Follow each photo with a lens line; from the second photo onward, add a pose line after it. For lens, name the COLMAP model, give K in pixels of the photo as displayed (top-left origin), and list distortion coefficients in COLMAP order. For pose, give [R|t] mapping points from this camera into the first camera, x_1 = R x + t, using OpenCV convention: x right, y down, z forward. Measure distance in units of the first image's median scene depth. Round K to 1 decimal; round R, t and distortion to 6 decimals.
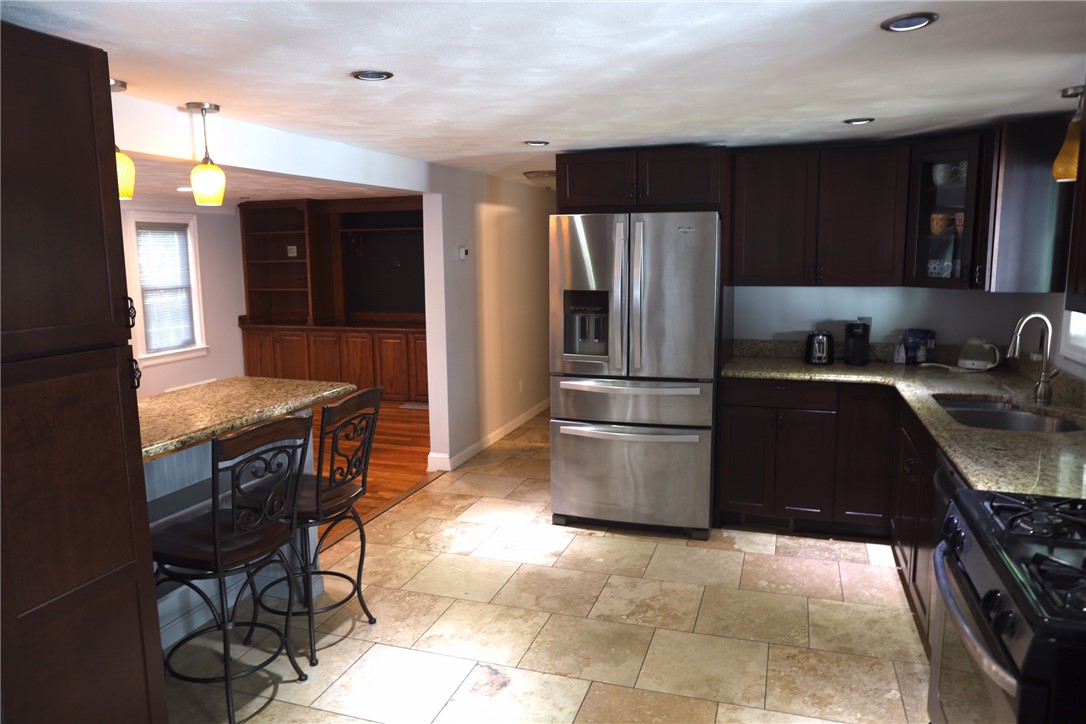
lens RADIAL K [[730.7, 0, 543.4], [0, 730.7, 360.4], [0, 0, 1]] dist [0.001266, 0.003022]
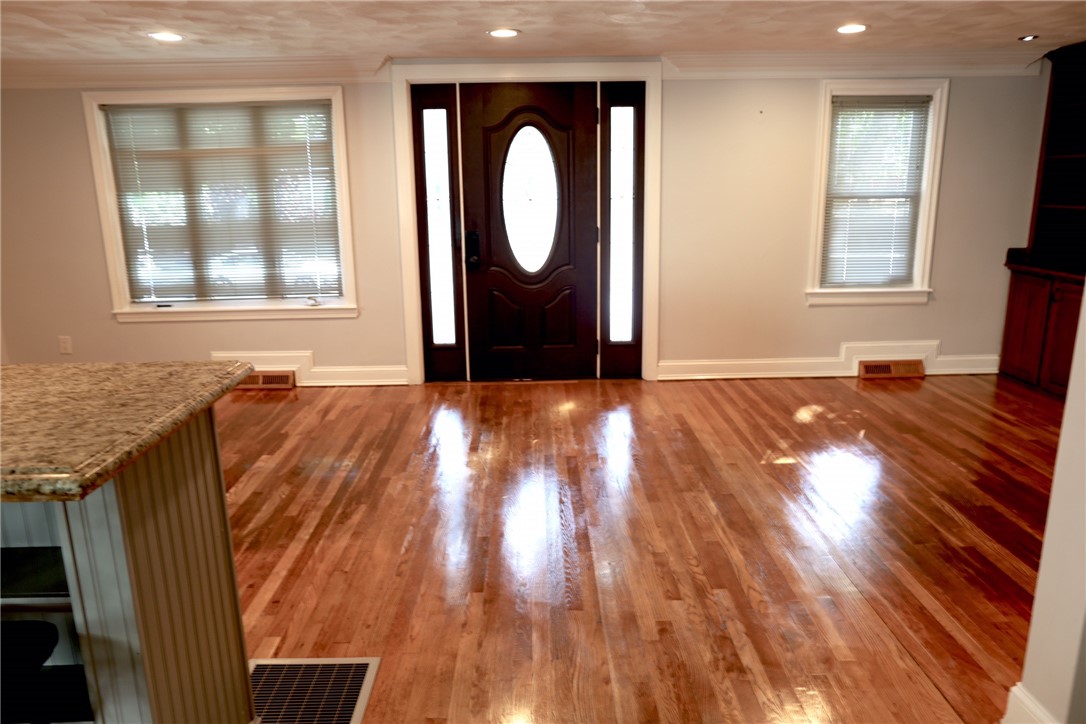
lens RADIAL K [[730.7, 0, 542.3], [0, 730.7, 355.2], [0, 0, 1]] dist [0.001266, 0.003022]
pose [[0.336309, 0.233344, -0.912385, 0.032779], [-0.133014, 0.970875, 0.199274, -0.046864], [0.932311, 0.054342, 0.357552, 0.449606]]
